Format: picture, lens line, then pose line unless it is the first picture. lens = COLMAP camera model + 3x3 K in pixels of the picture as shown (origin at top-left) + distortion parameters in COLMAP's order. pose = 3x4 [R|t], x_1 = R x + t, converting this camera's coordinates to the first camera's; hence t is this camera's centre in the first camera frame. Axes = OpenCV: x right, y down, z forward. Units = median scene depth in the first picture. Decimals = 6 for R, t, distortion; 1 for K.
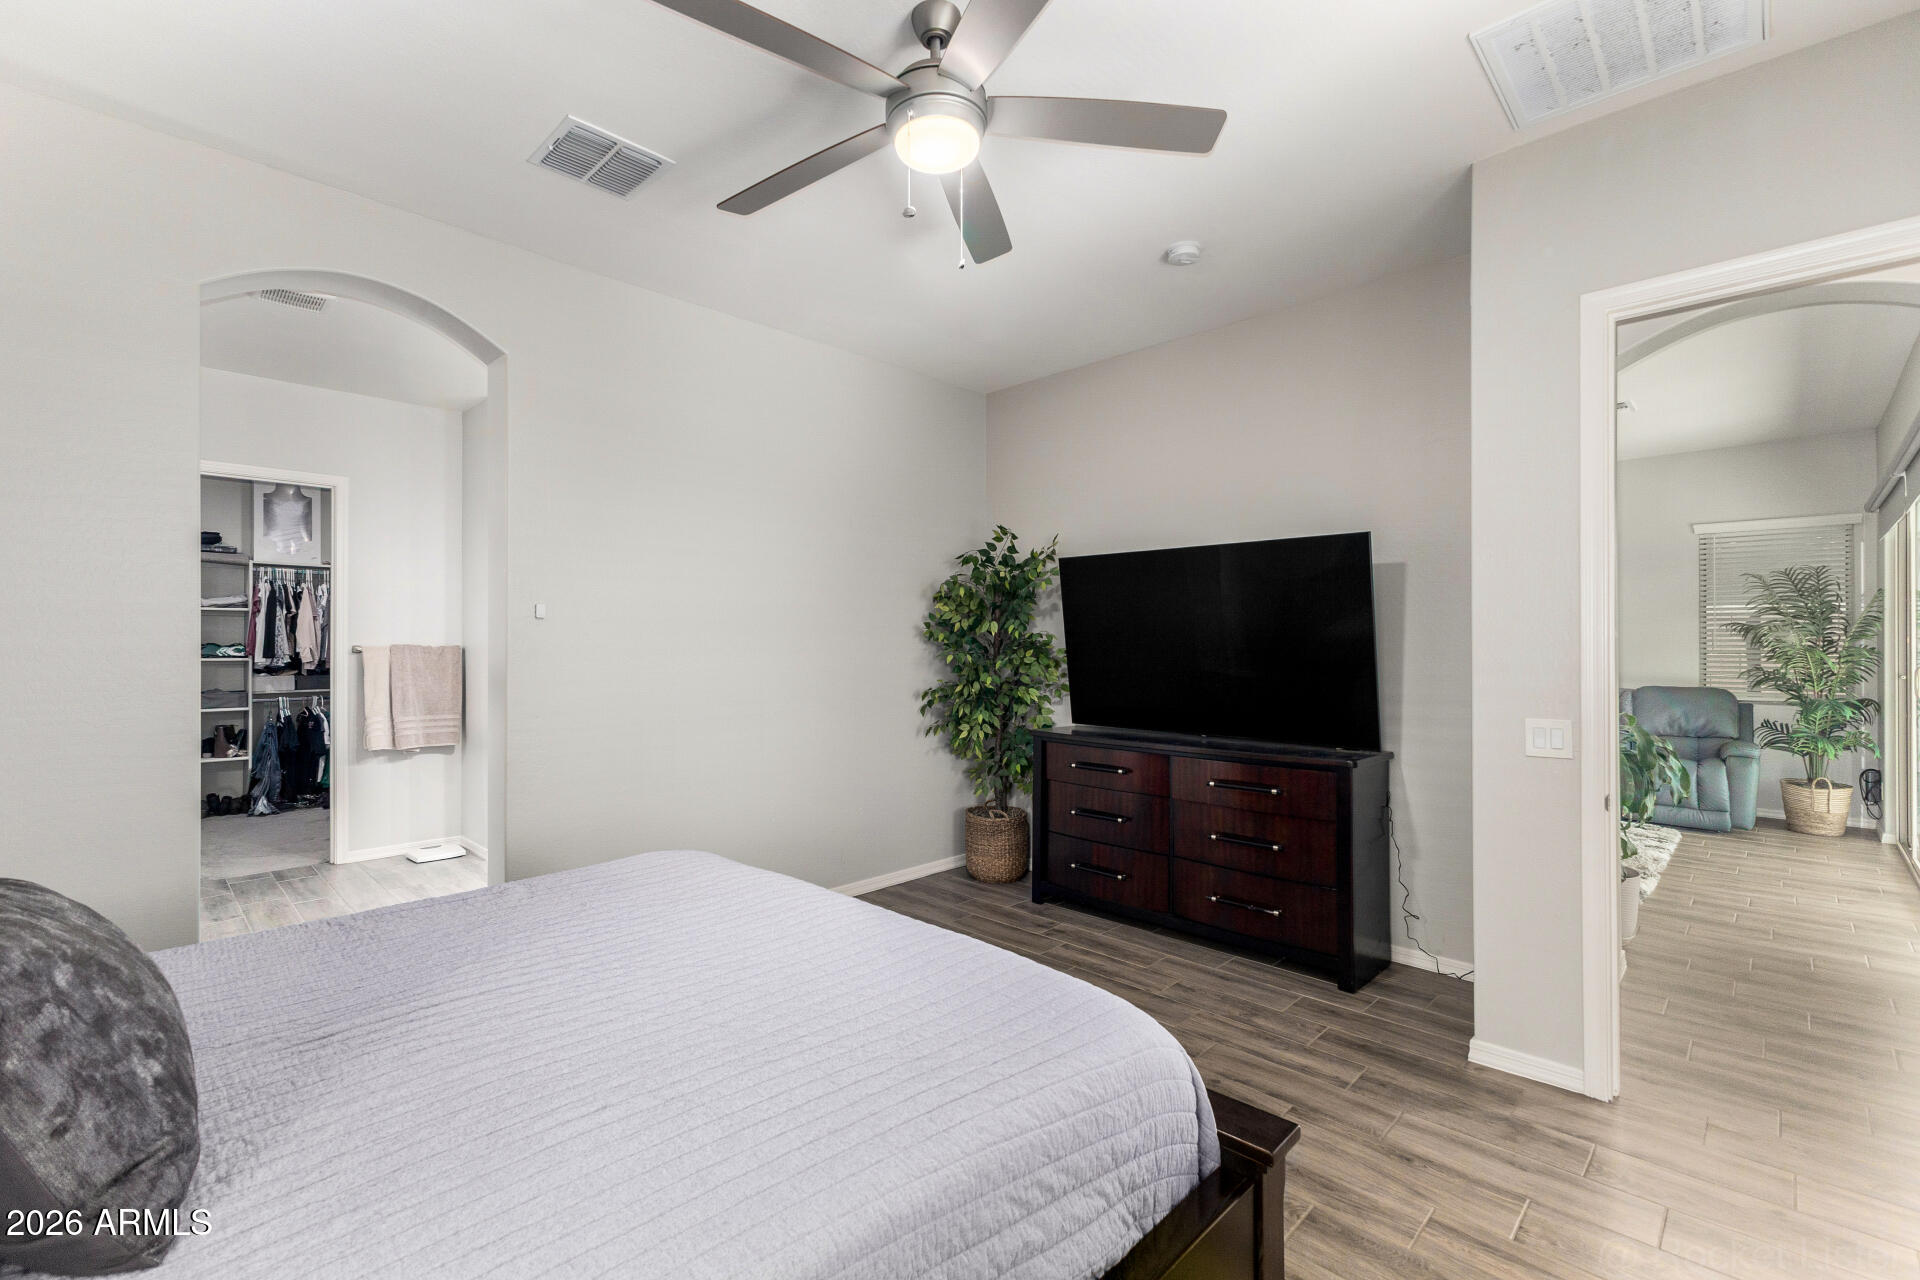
lens RADIAL K [[838.5, 0, 969.3], [0, 838.5, 640.6], [0, 0, 1]] dist [0.003621, 0.000716]
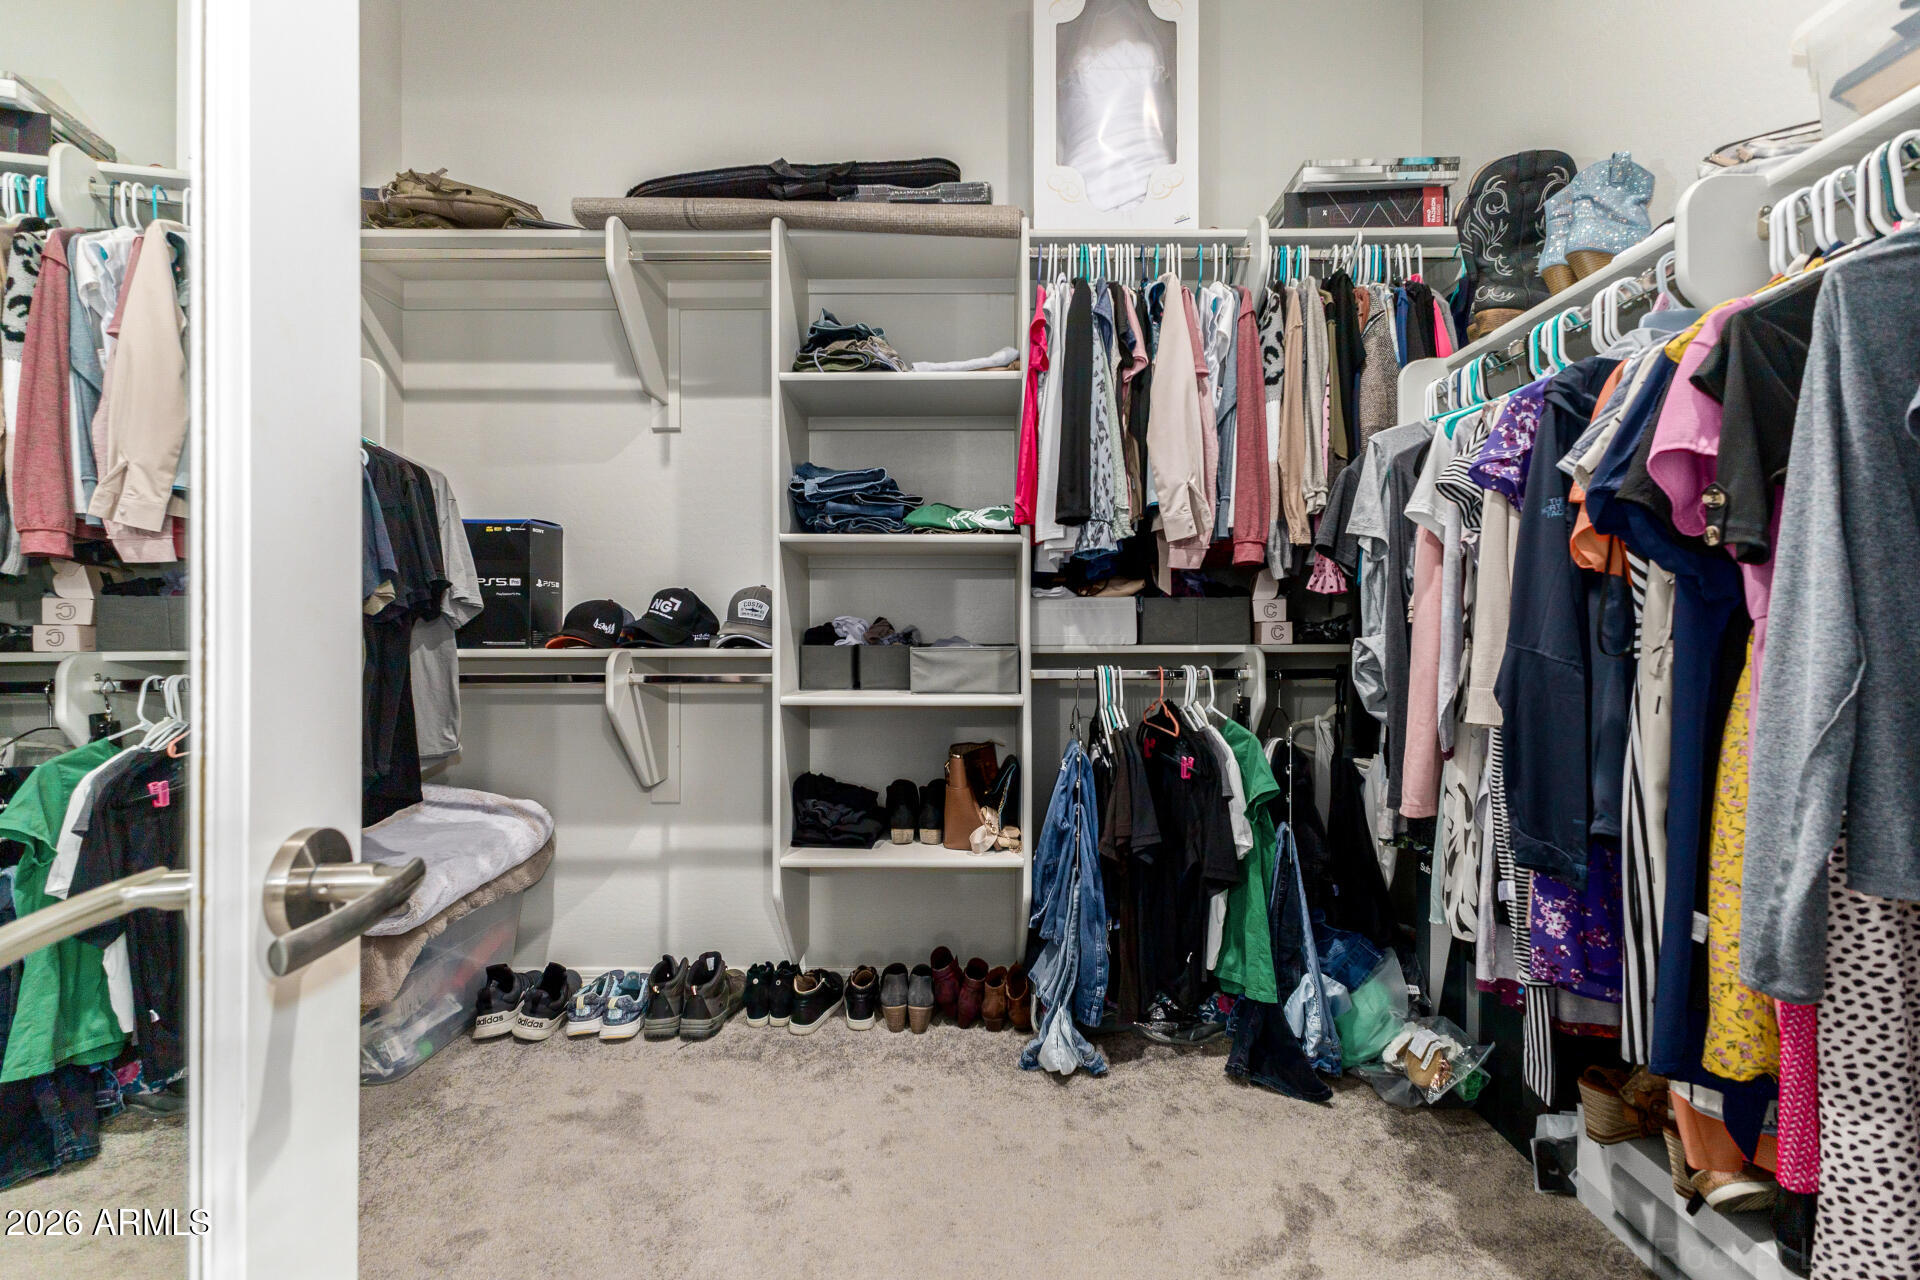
lens RADIAL K [[838.5, 0, 963.6], [0, 838.5, 635.2], [0, 0, 1]] dist [0.003621, 0.000716]
pose [[0.686056, -0.001306, -0.727548, -0.642562], [0.006371, 0.999971, 0.004213, 0.055323], [0.727521, -0.007526, 0.686044, 0.767161]]
